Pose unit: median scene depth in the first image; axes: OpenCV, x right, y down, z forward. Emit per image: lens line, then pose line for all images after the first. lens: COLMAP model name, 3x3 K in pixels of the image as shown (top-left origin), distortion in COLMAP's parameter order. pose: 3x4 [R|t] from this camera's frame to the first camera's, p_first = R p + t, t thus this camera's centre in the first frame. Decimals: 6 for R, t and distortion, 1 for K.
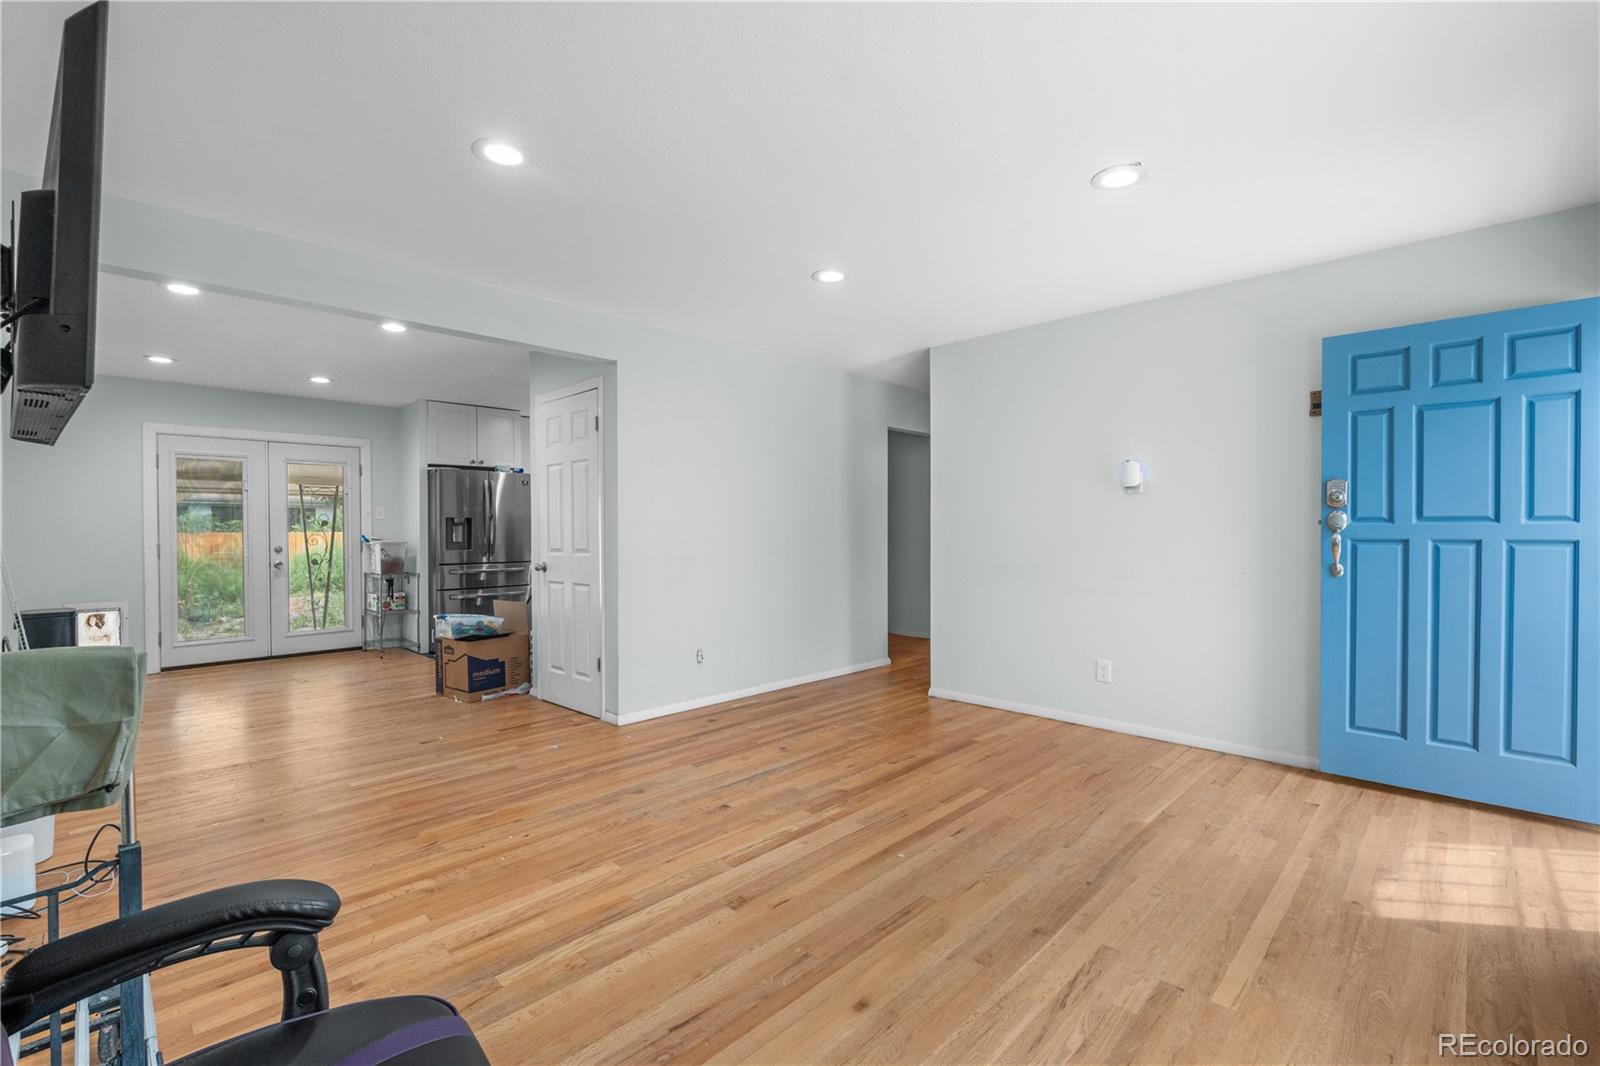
lens RADIAL K [[700.8, 0, 800.0], [0, 700.8, 533.0], [0, 0, 1]] dist [-0.002952, -0.000336]
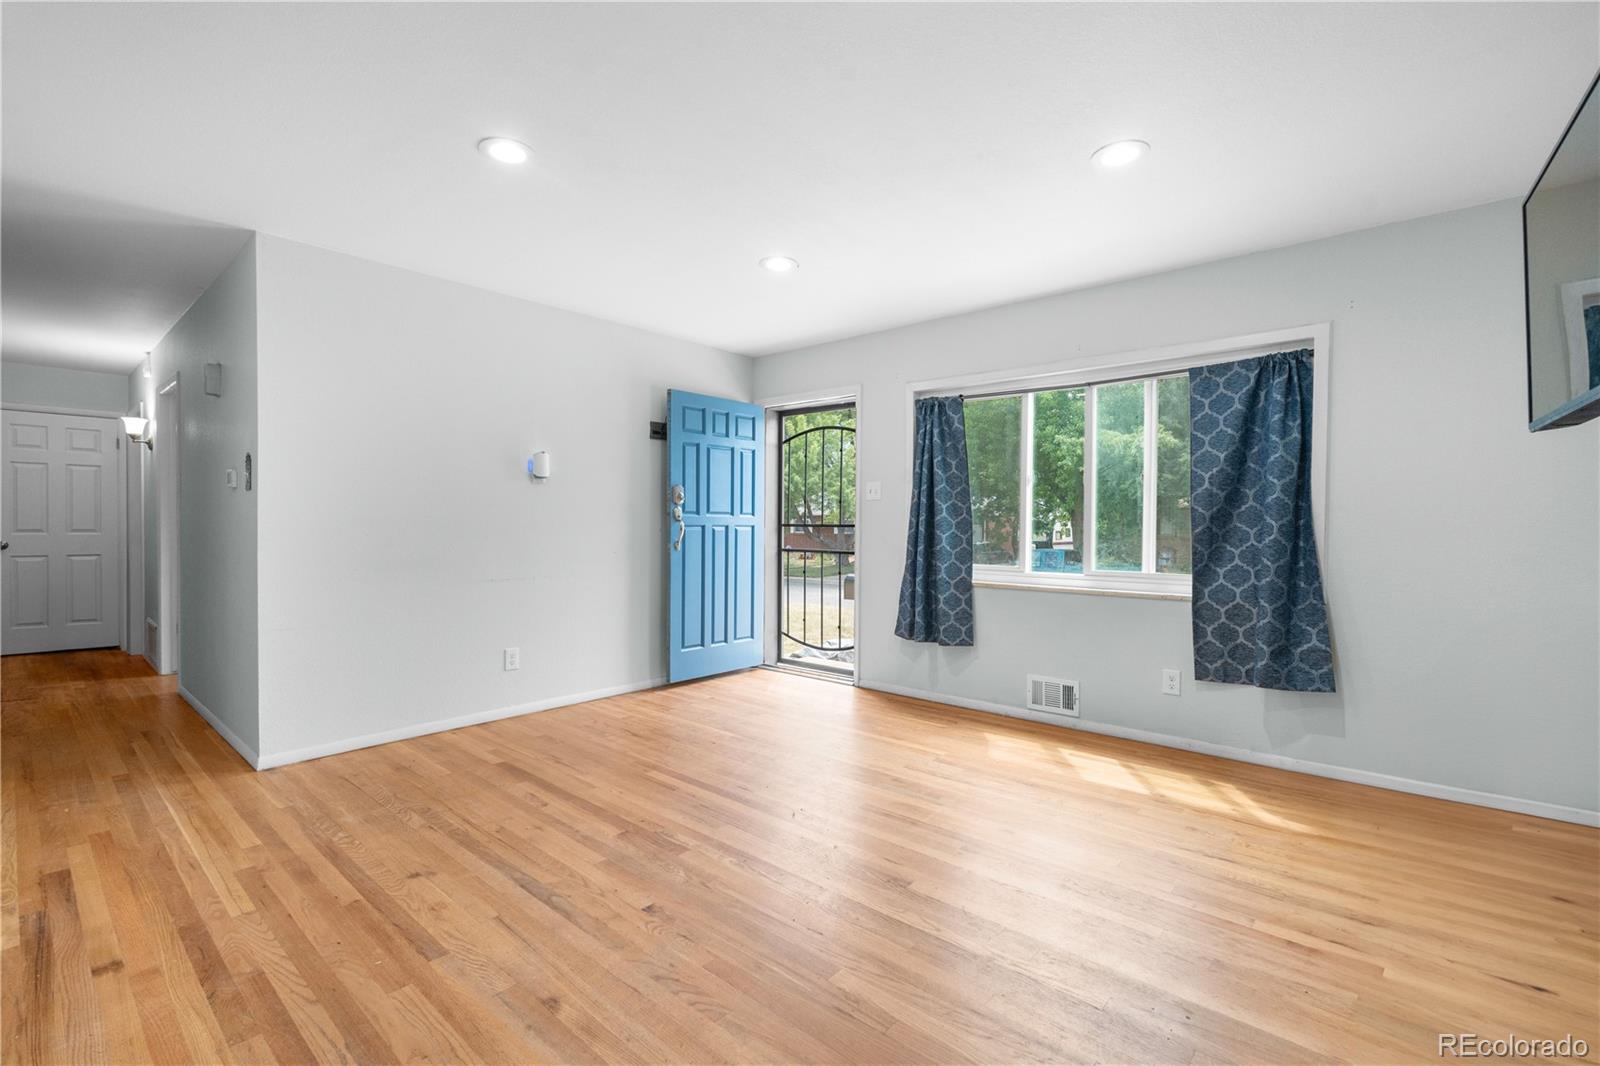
lens RADIAL K [[700.8, 0, 800.0], [0, 700.8, 533.0], [0, 0, 1]] dist [-0.002952, -0.000336]
pose [[-0.050884, -0.011989, 0.998633, -0.678229], [0.000572, 0.999927, 0.012034, 0.007161], [-0.998704, 0.001183, -0.050873, 0.745735]]
